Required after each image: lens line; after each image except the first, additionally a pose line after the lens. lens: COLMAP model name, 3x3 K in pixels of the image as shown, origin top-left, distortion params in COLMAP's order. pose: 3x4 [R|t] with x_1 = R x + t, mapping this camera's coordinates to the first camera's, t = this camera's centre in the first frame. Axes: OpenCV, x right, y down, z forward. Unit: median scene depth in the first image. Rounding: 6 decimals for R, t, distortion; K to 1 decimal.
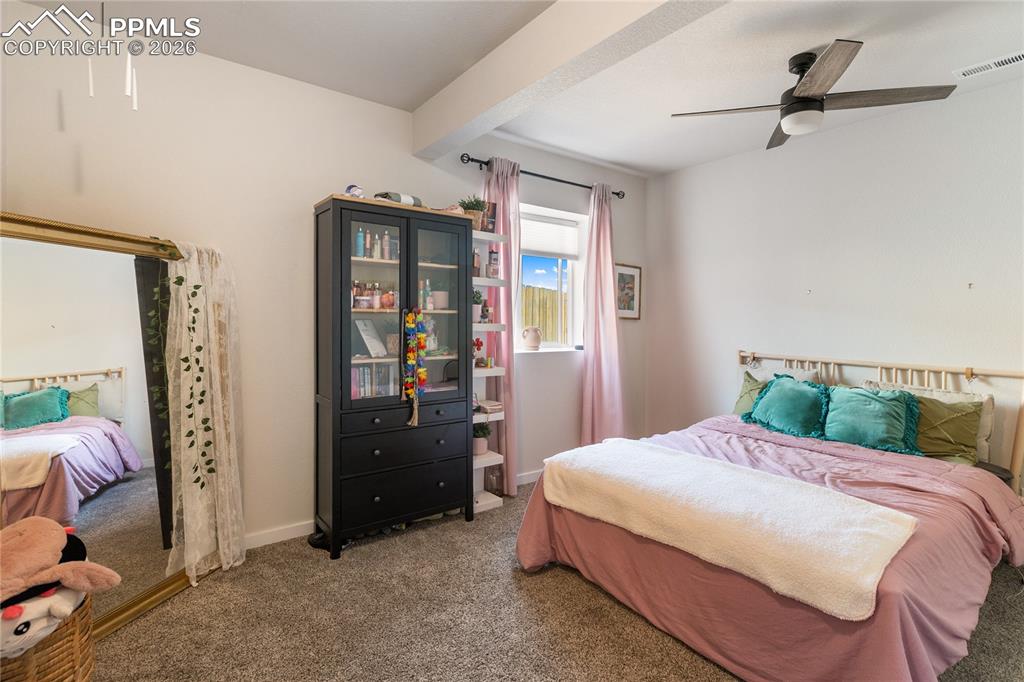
lens RADIAL K [[475.9, 0, 513.1], [0, 475.9, 315.2], [0, 0, 1]] dist [0.000209, 0.000018]
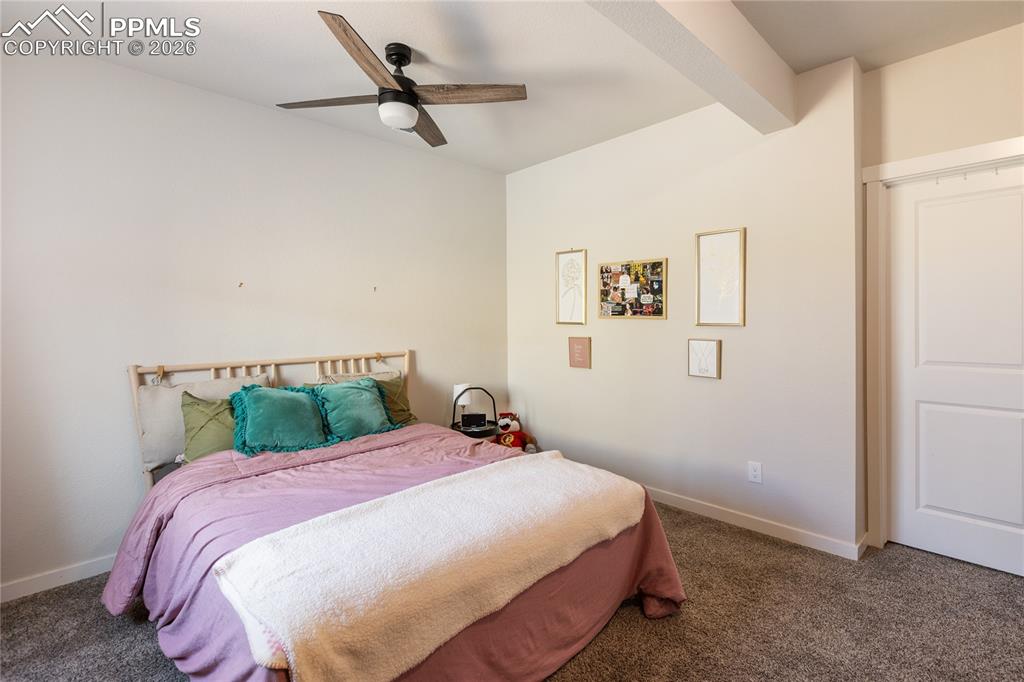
lens RADIAL K [[465.2, 0, 512.0], [0, 465.2, 341.0], [0, 0, 1]] dist [0.000176, 0.000028]
pose [[-0.116802, -0.055938, 0.991579, -0.303760], [0.009565, 0.998303, 0.057444, 0.011587], [-0.993109, 0.016194, -0.116069, 0.769462]]
